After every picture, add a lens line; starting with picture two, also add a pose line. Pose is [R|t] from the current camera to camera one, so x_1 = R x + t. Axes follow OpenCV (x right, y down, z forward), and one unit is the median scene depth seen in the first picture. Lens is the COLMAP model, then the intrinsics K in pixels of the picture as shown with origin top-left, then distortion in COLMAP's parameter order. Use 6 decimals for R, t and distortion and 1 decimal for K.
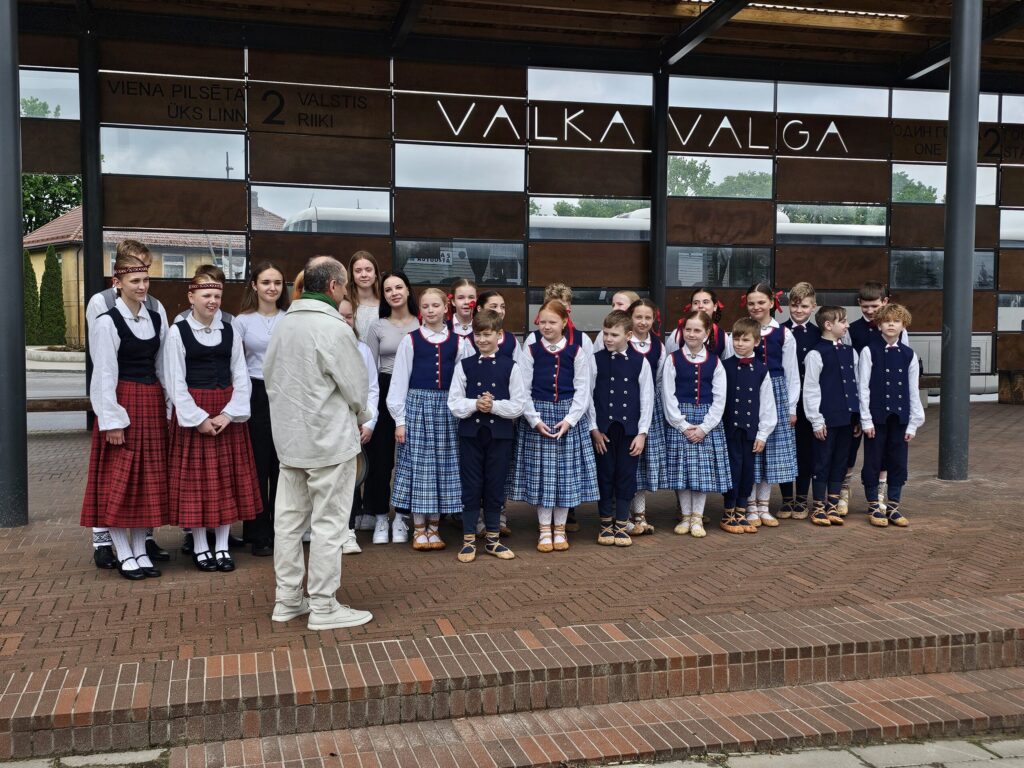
lens RADIAL K [[1153.8, 0, 500.8], [0, 1153.8, 386.4], [0, 0, 1]] dist [0.098593, -0.147189]
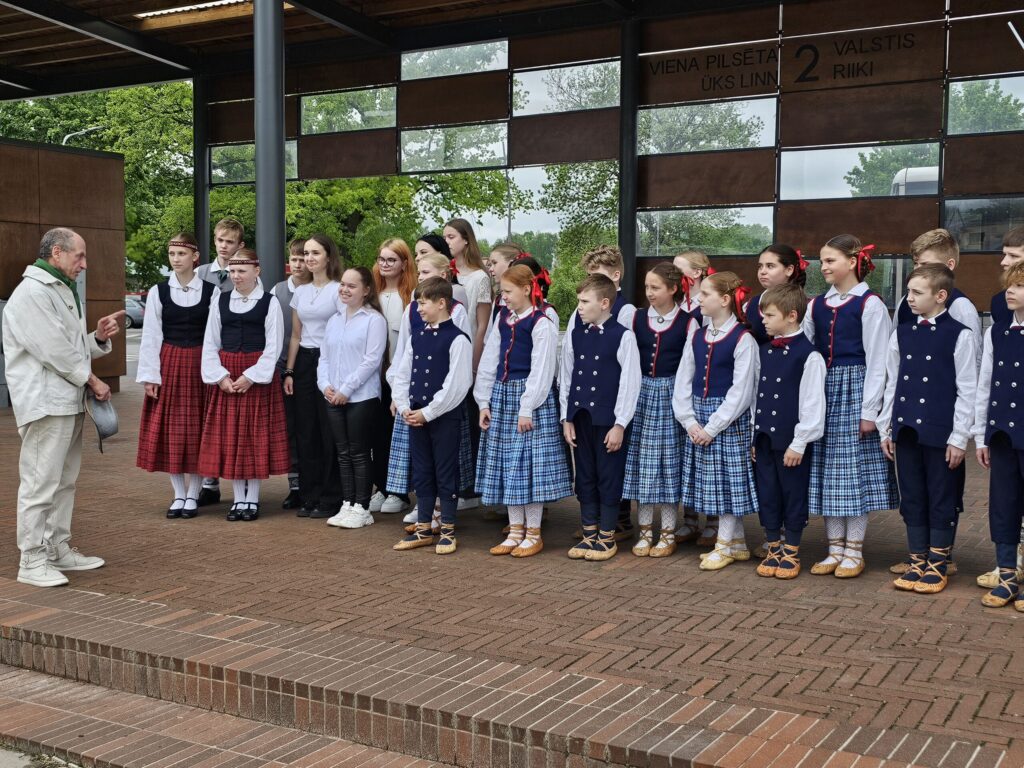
lens RADIAL K [[1192.5, 0, 491.1], [0, 1192.5, 382.8], [0, 0, 1]] dist [0.075554, -0.084694]
pose [[0.690991, 0.046167, -0.721388, 0.327542], [-0.042142, 0.998834, 0.023556, -0.003145], [0.721634, 0.014123, 0.692131, 0.181265]]
